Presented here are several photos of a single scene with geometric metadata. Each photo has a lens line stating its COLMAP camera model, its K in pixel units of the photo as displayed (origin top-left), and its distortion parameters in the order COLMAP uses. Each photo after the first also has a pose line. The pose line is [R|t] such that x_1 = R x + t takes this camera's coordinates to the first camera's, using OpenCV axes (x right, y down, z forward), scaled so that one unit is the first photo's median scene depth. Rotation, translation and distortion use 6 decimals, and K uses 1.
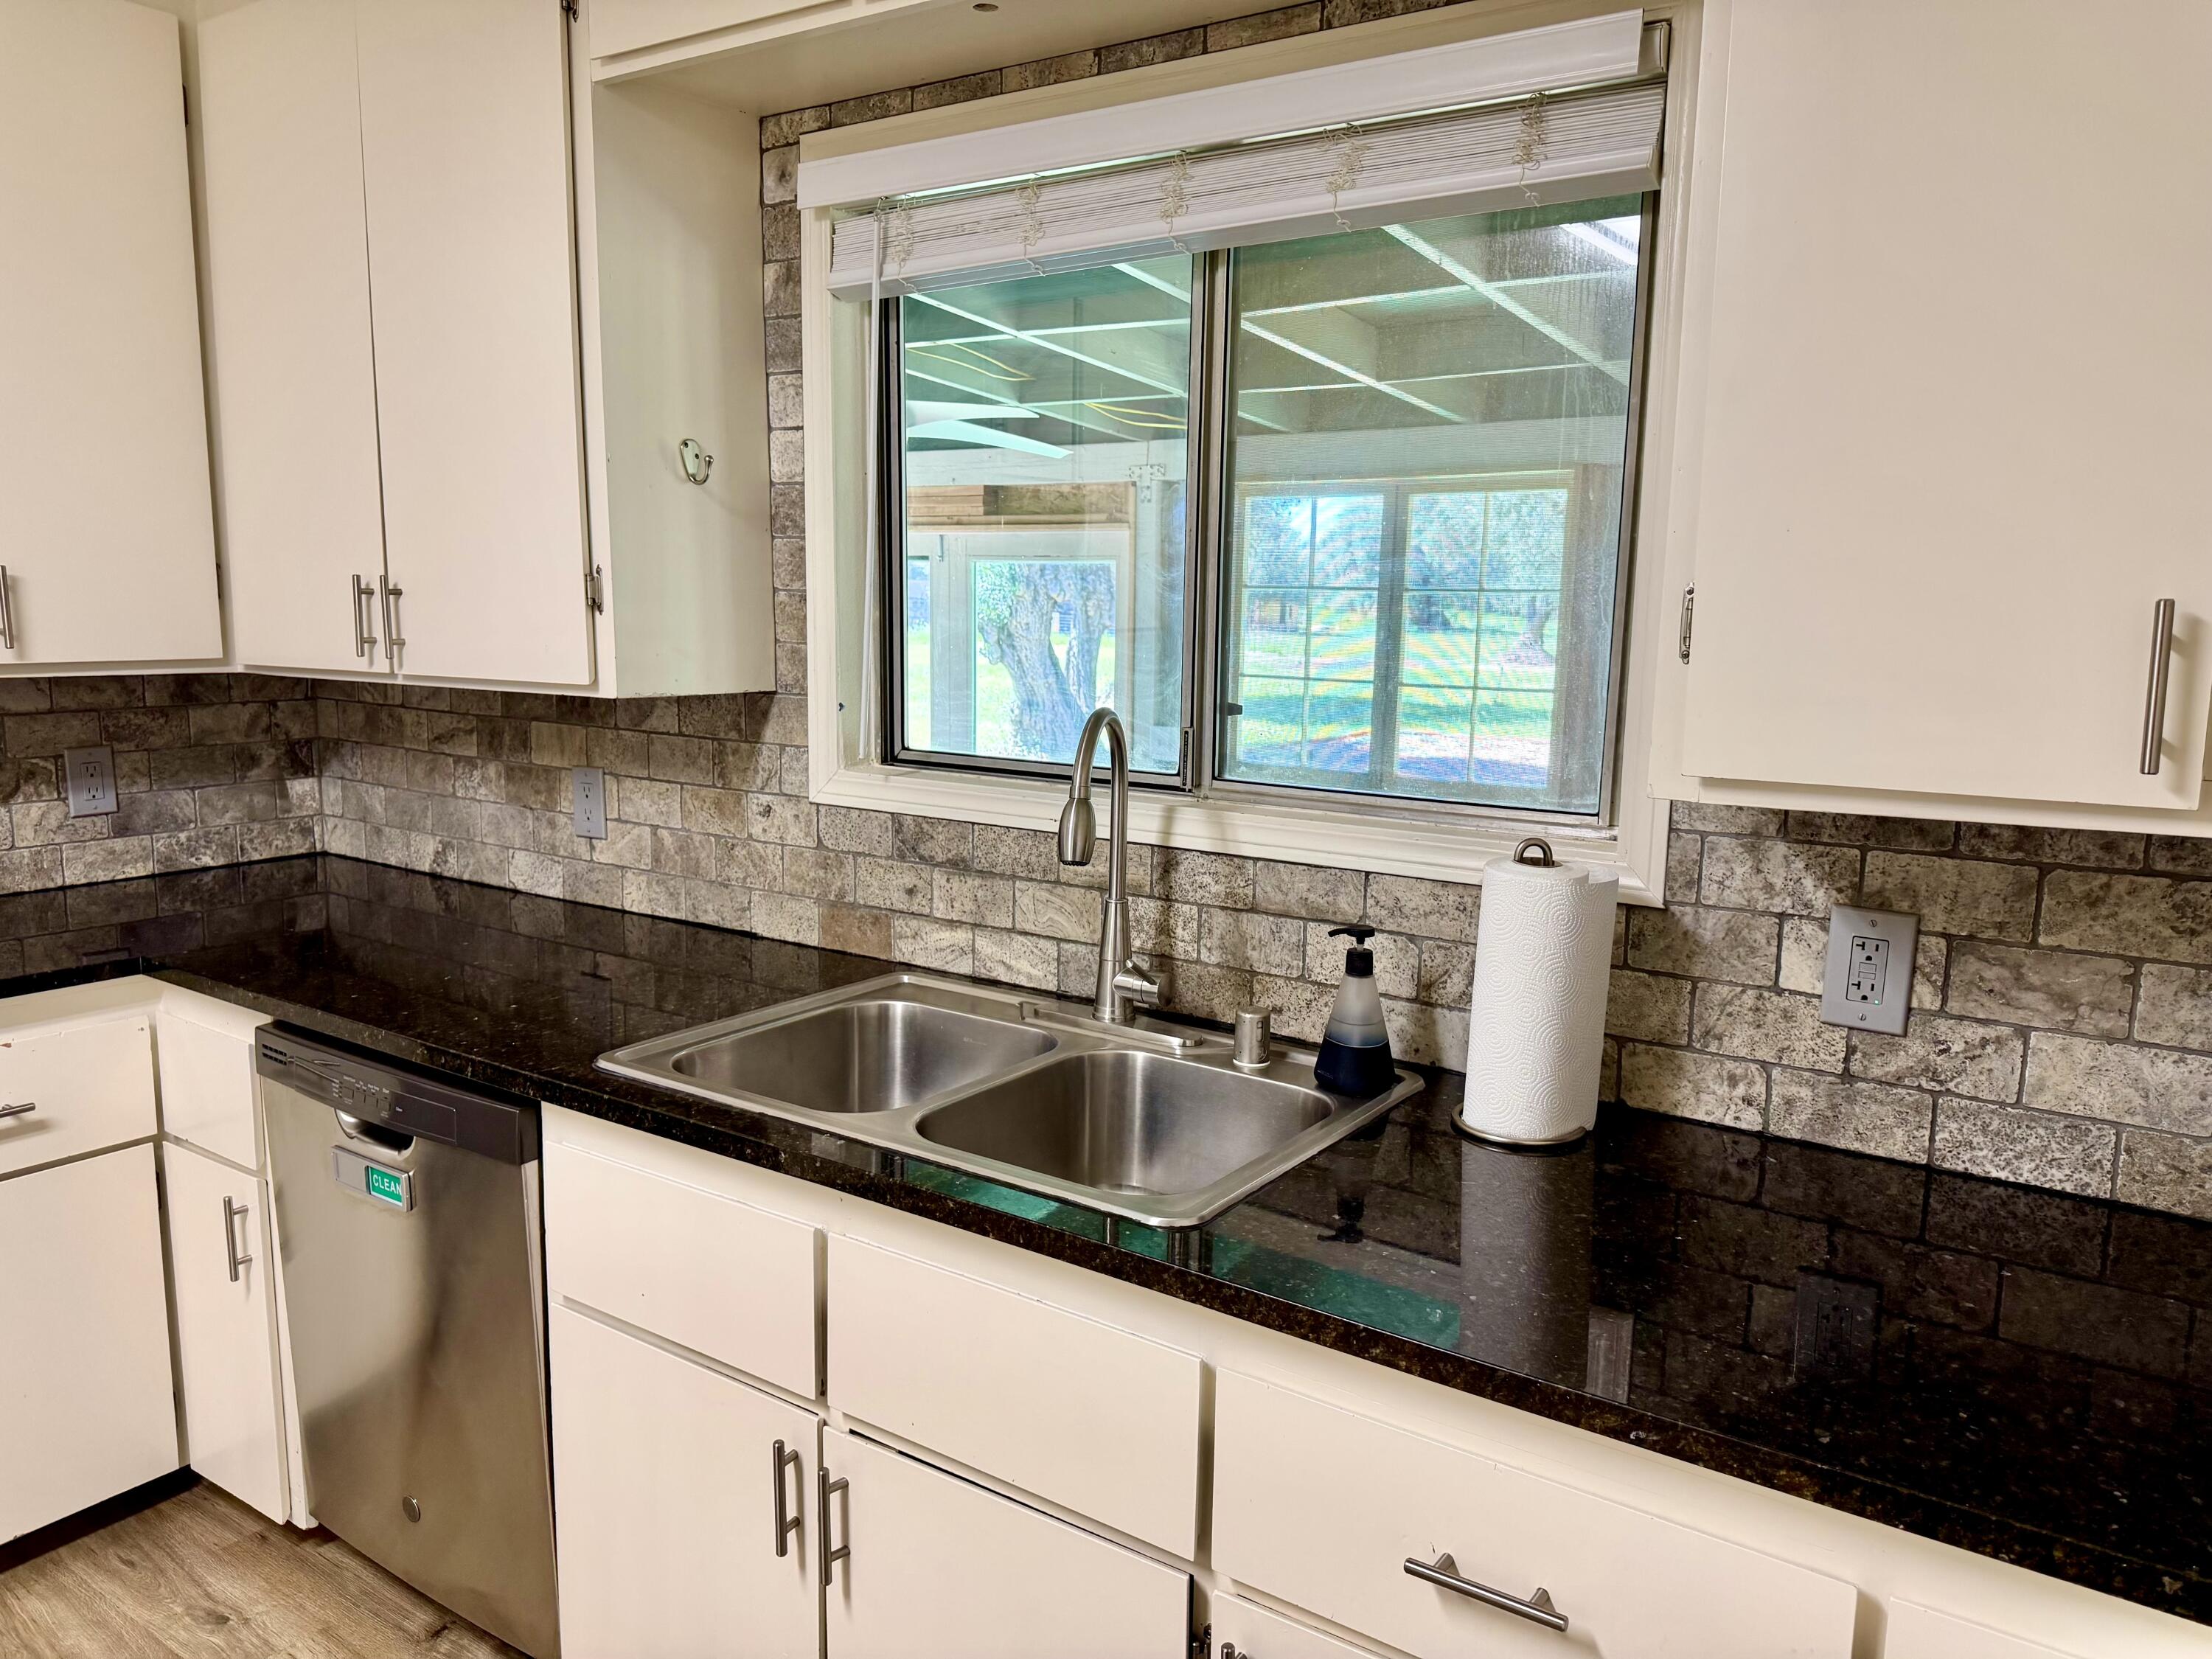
lens RADIAL K [[1574.7, 0, 1109.2], [0, 1574.7, 826.0], [0, 0, 1]] dist [0.045317, -0.055893]
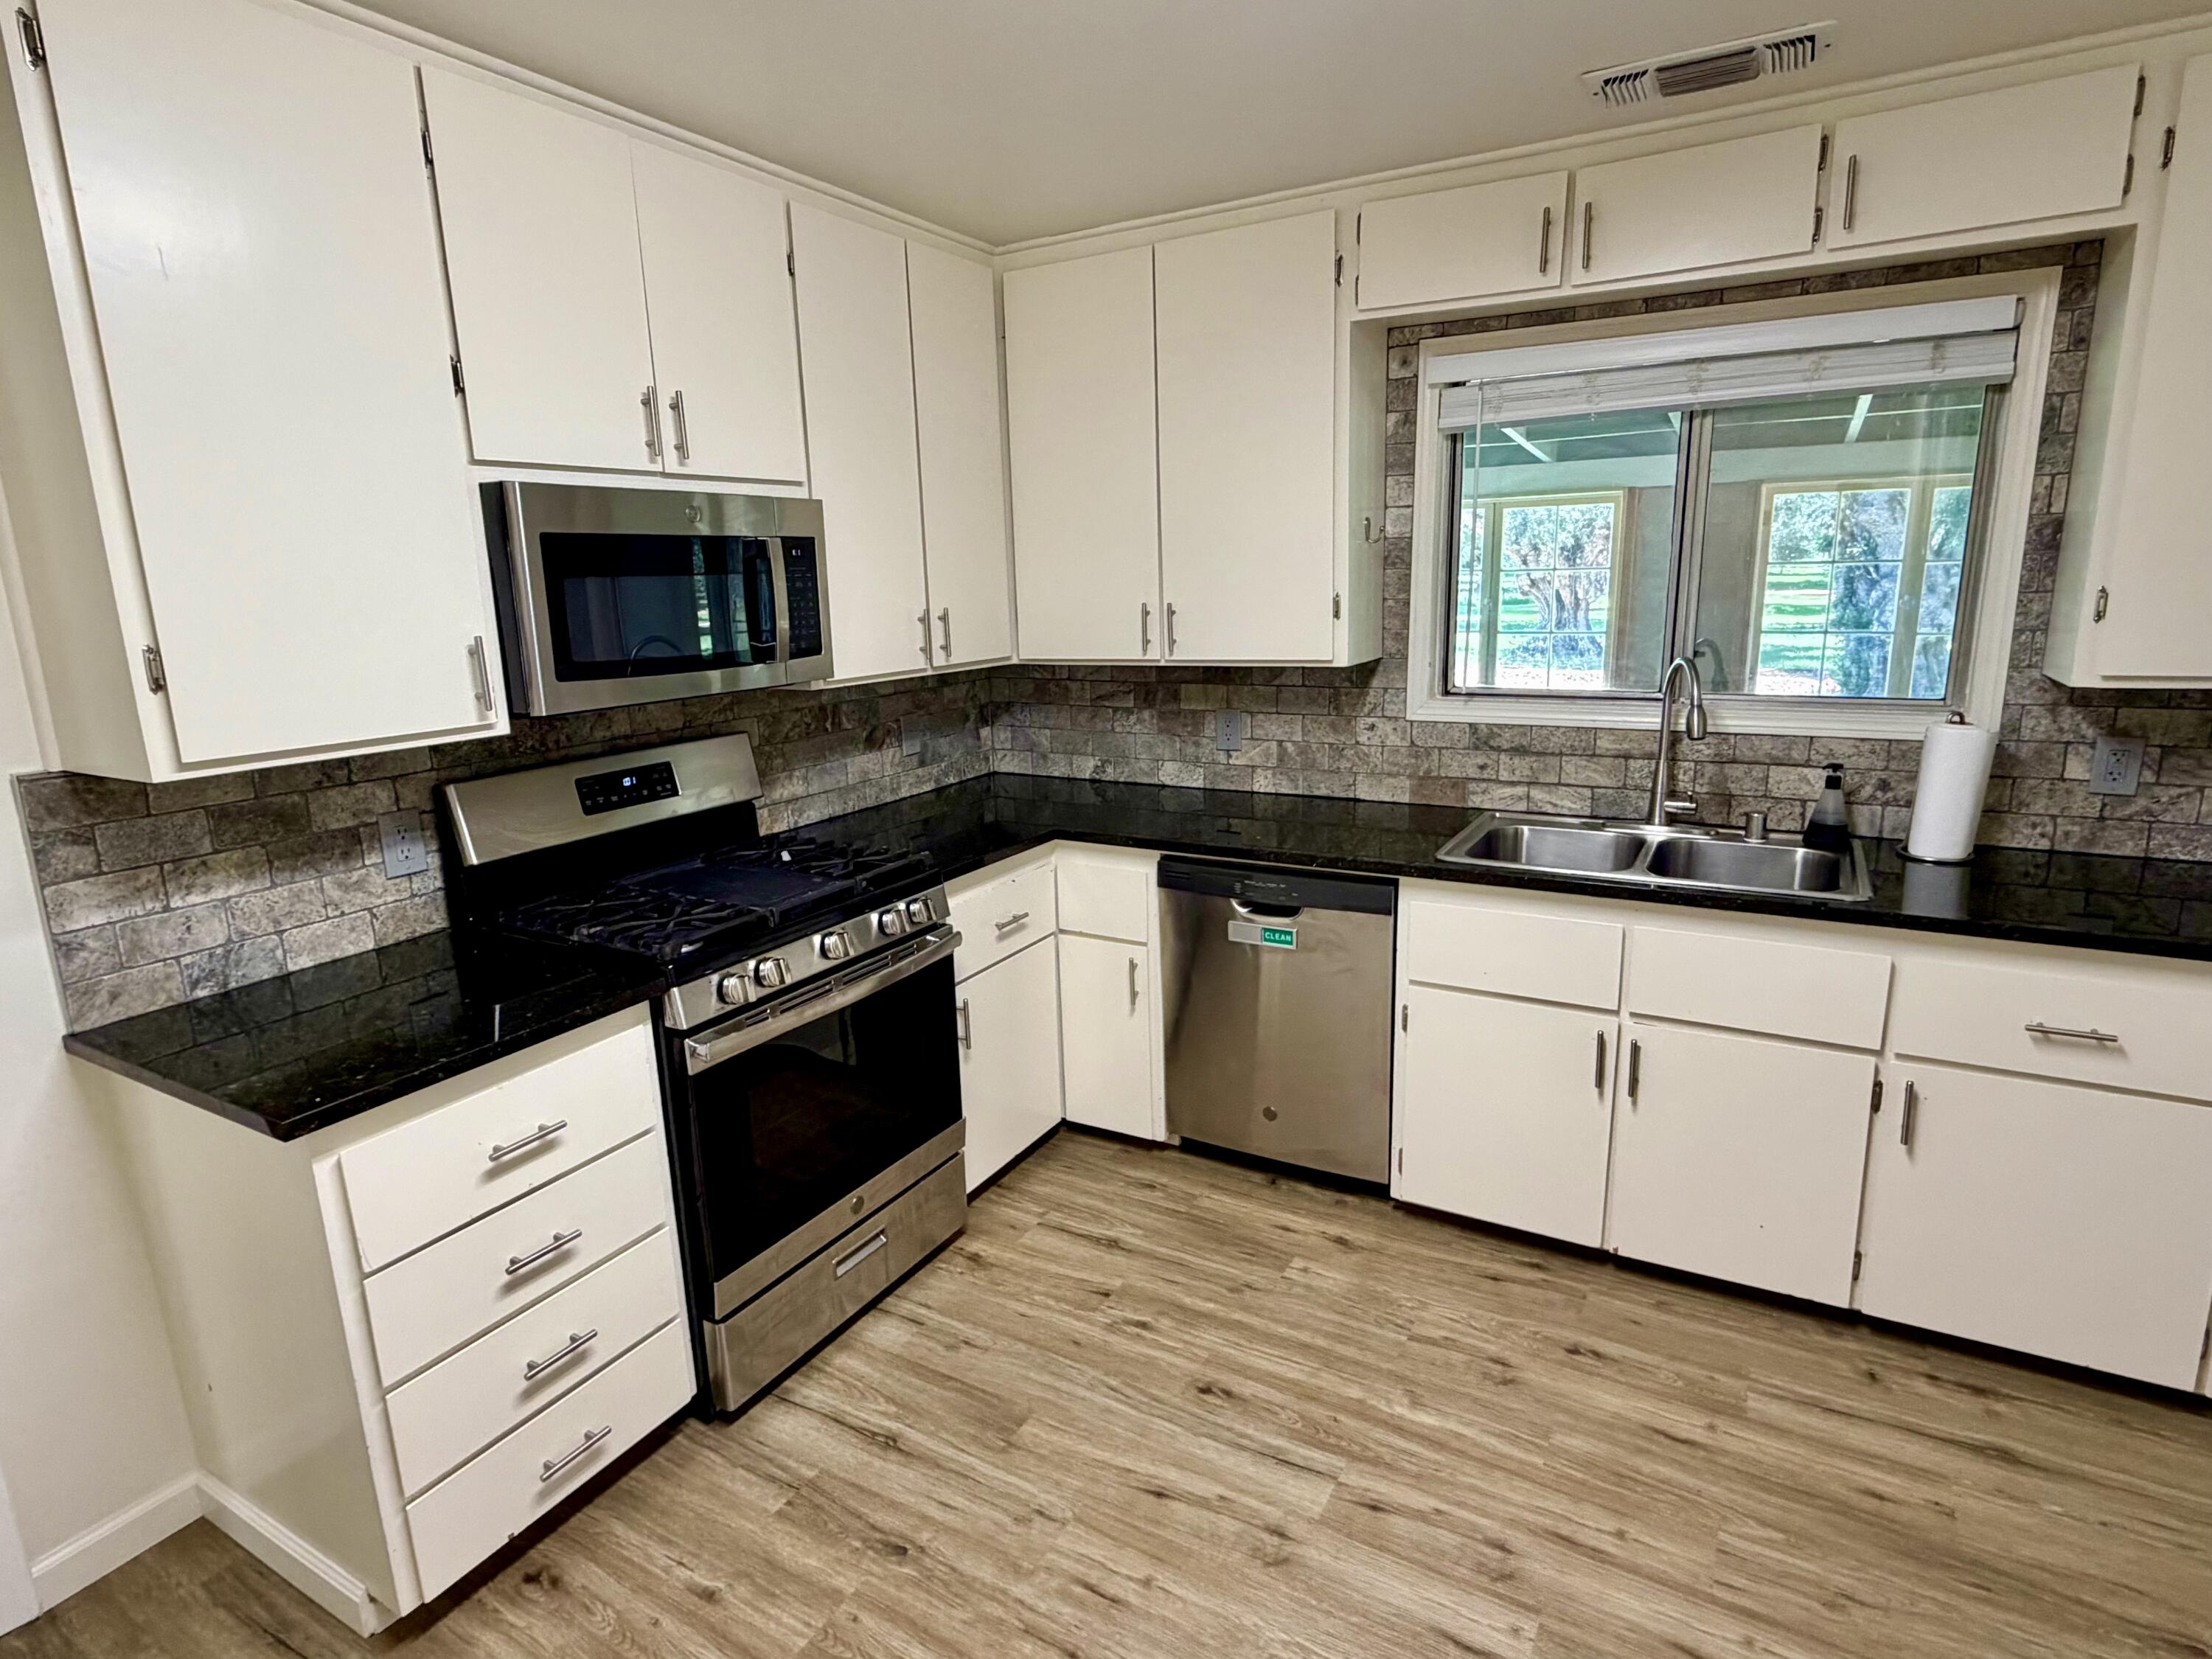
lens RADIAL K [[1188.8, 0, 1092.4], [0, 1188.8, 823.6], [0, 0, 1]] dist [-0.008310, 0.005563]
pose [[0.995792, -0.061313, 0.068113, -0.664647], [0.056776, 0.996159, 0.066660, -0.009307], [-0.071939, -0.062512, 0.995448, -0.310528]]
